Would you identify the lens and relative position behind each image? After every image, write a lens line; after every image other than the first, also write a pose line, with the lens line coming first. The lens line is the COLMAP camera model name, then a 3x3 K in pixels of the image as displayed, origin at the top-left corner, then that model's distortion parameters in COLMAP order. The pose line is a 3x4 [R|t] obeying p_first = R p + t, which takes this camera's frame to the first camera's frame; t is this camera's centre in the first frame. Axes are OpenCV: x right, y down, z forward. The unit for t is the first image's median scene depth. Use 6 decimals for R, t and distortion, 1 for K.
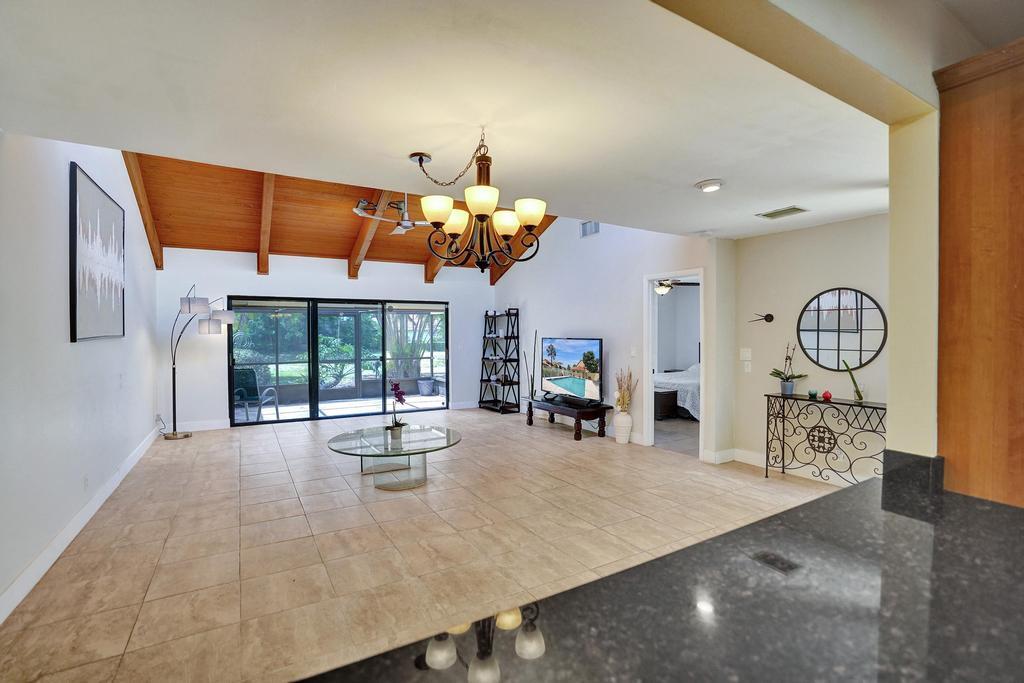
lens RADIAL K [[474.8, 0, 513.1], [0, 474.8, 337.0], [0, 0, 1]] dist [-0.072054, 0.027386]
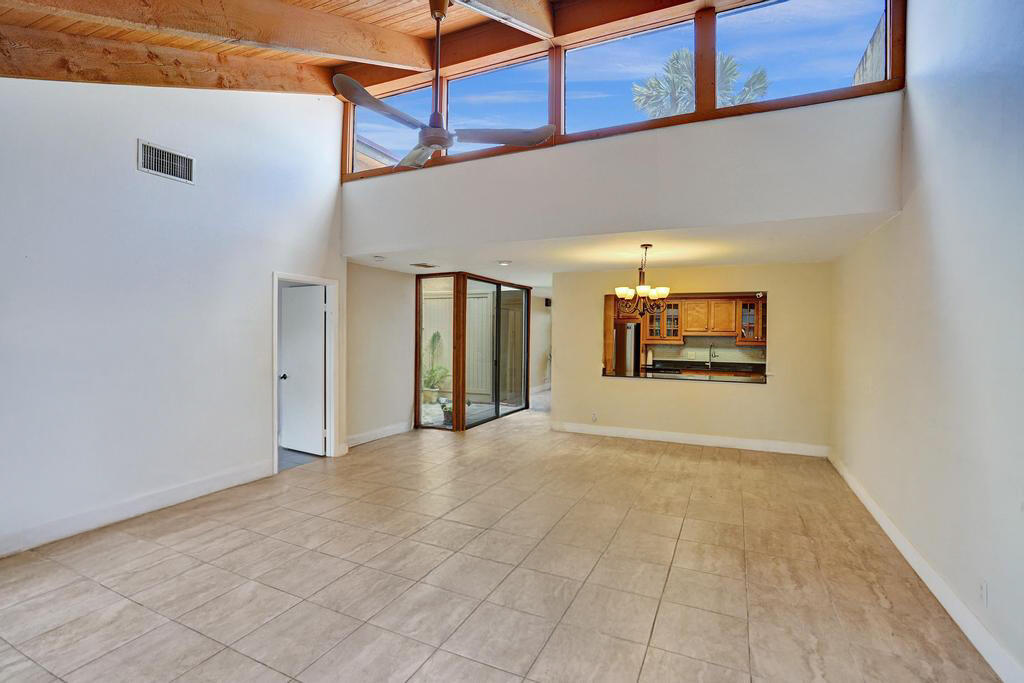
lens RADIAL K [[474.8, 0, 513.1], [0, 474.8, 337.0], [0, 0, 1]] dist [-0.072054, 0.027386]
pose [[-0.566942, -0.002560, 0.823754, -1.000886], [0.006106, 0.999955, 0.007310, -0.041568], [-0.823735, 0.009174, -0.566900, 1.746604]]
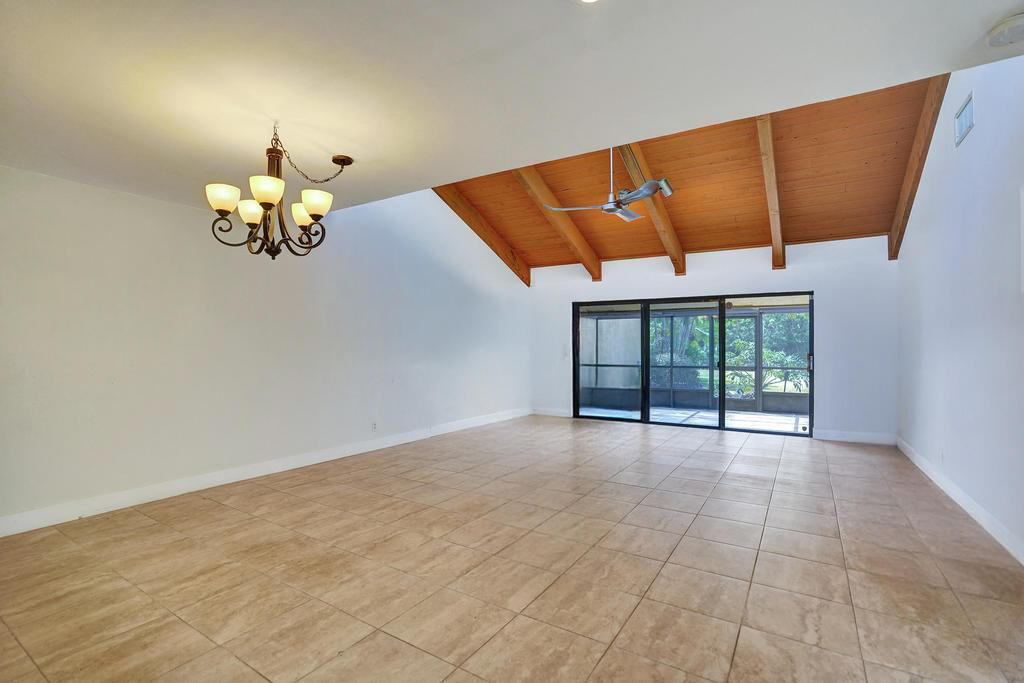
lens RADIAL K [[474.8, 0, 513.1], [0, 474.8, 337.0], [0, 0, 1]] dist [-0.072054, 0.027386]
pose [[0.463062, -0.009039, -0.886280, 0.673929], [-0.009098, 0.999847, -0.014951, 0.028846], [0.886279, 0.014987, 0.462909, 0.612447]]
